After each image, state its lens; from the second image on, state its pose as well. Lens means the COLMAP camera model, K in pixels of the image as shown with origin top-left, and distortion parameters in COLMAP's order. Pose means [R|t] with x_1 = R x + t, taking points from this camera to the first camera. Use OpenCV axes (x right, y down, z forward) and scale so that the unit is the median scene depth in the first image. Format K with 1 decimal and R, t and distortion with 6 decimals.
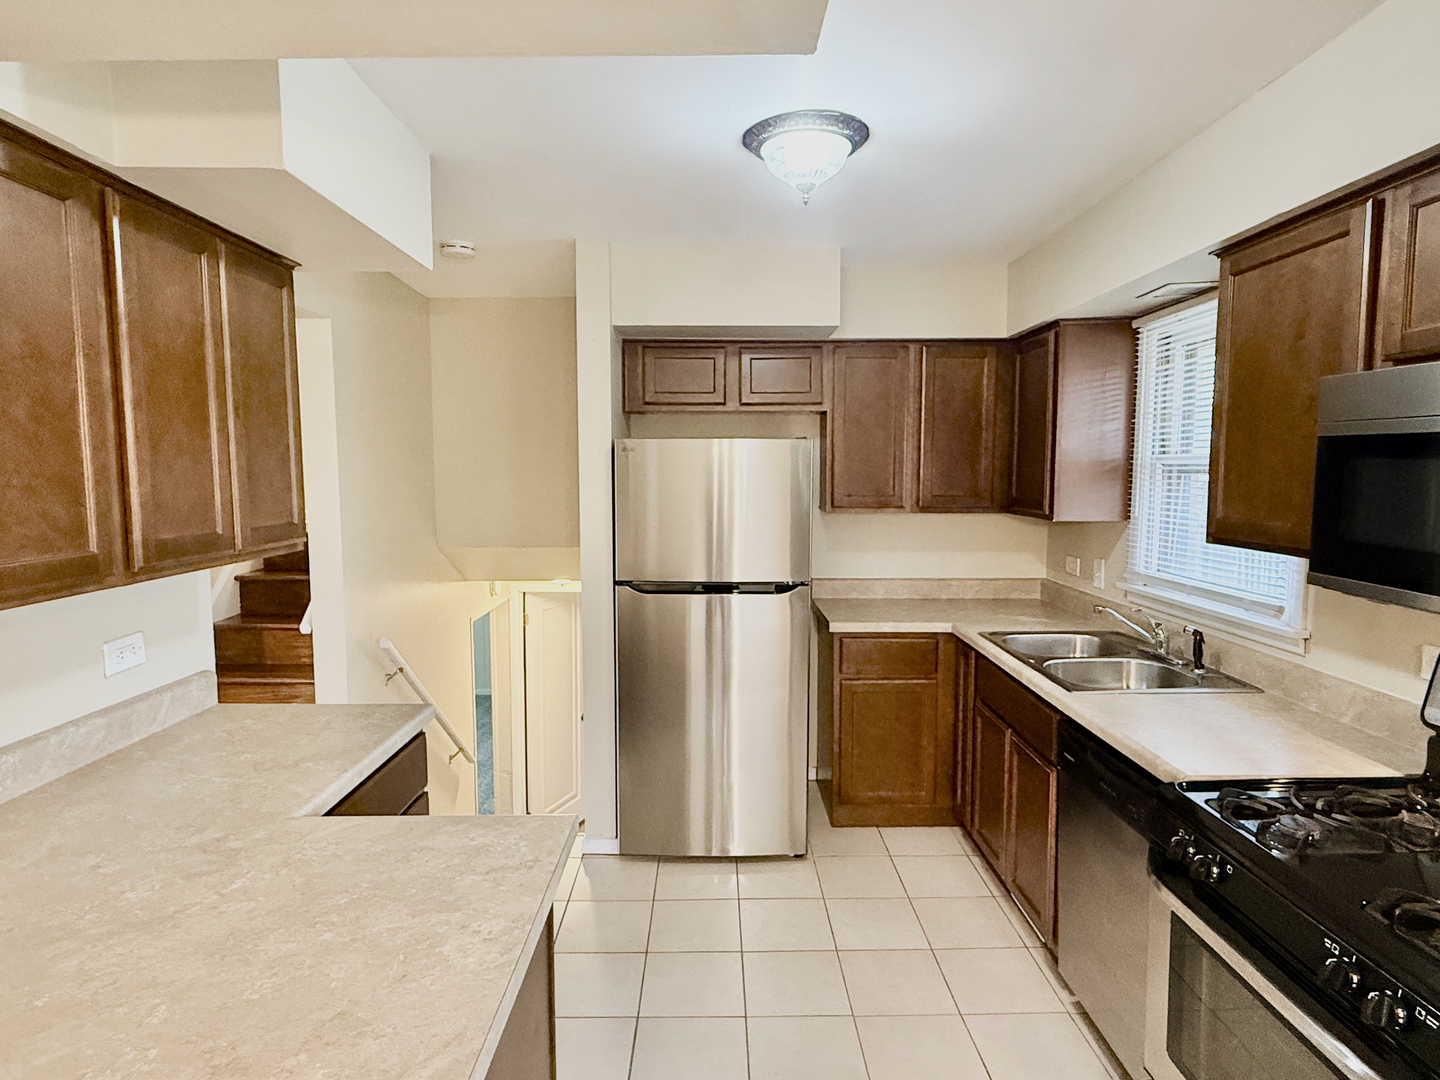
lens RADIAL K [[808.7, 0, 720.0], [0, 808.7, 540.0], [0, 0, 1]] dist [0.001624, 0.000483]
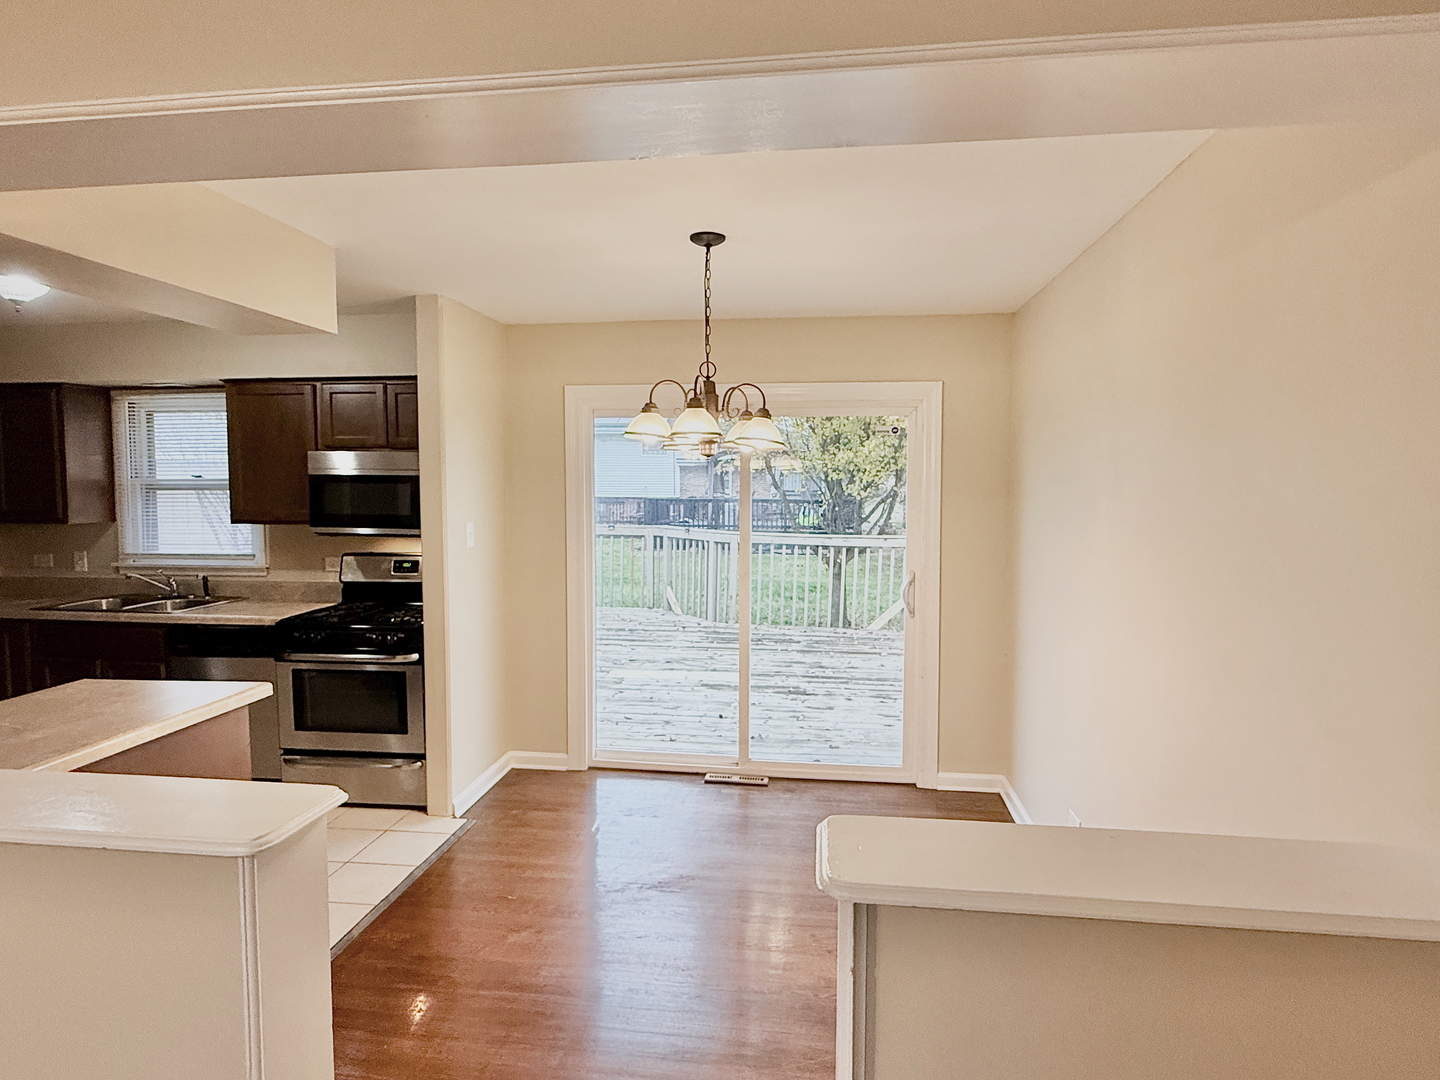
lens RADIAL K [[808.7, 0, 720.0], [0, 808.7, 540.0], [0, 0, 1]] dist [0.001624, 0.000483]
pose [[0.136745, -0.066251, 0.988388, -1.047936], [0.090298, 0.994441, 0.054164, 0.037977], [-0.986482, 0.081842, 0.141968, -0.407926]]
